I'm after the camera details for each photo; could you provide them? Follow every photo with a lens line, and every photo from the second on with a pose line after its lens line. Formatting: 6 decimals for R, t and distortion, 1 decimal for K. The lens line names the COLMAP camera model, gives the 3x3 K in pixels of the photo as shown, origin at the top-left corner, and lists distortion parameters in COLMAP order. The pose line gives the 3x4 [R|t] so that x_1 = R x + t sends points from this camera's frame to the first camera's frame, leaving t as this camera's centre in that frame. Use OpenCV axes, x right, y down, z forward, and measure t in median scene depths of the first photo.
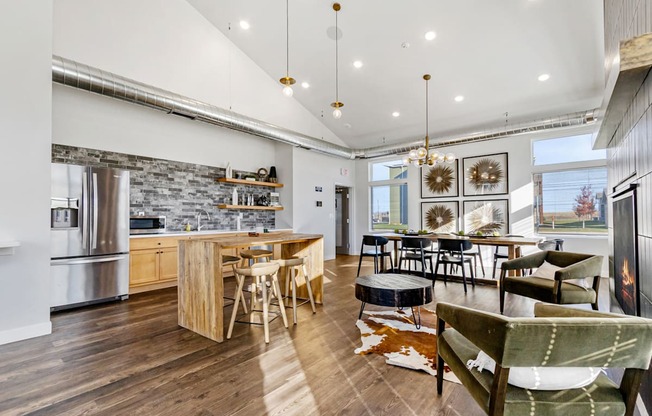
lens RADIAL K [[298.3, 0, 321.7], [0, 298.3, 213.0], [0, 0, 1]] dist [0.002371, 0.000205]
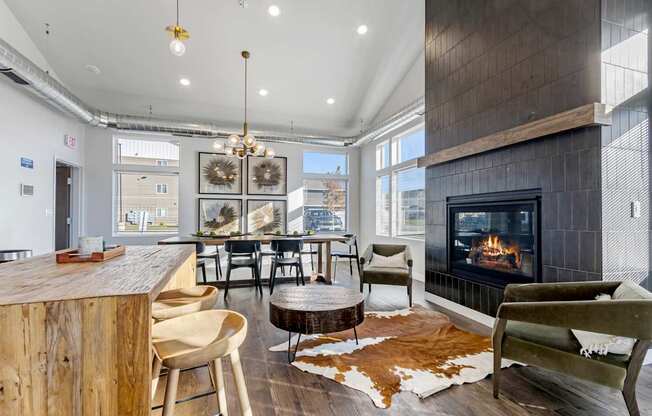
lens RADIAL K [[298.3, 0, 321.7], [0, 298.3, 213.0], [0, 0, 1]] dist [0.002371, 0.000205]
pose [[0.530322, 0.017759, 0.847610, -0.227038], [-0.018881, 0.999780, -0.009133, 0.007988], [-0.847586, -0.011160, 0.530541, 0.302272]]
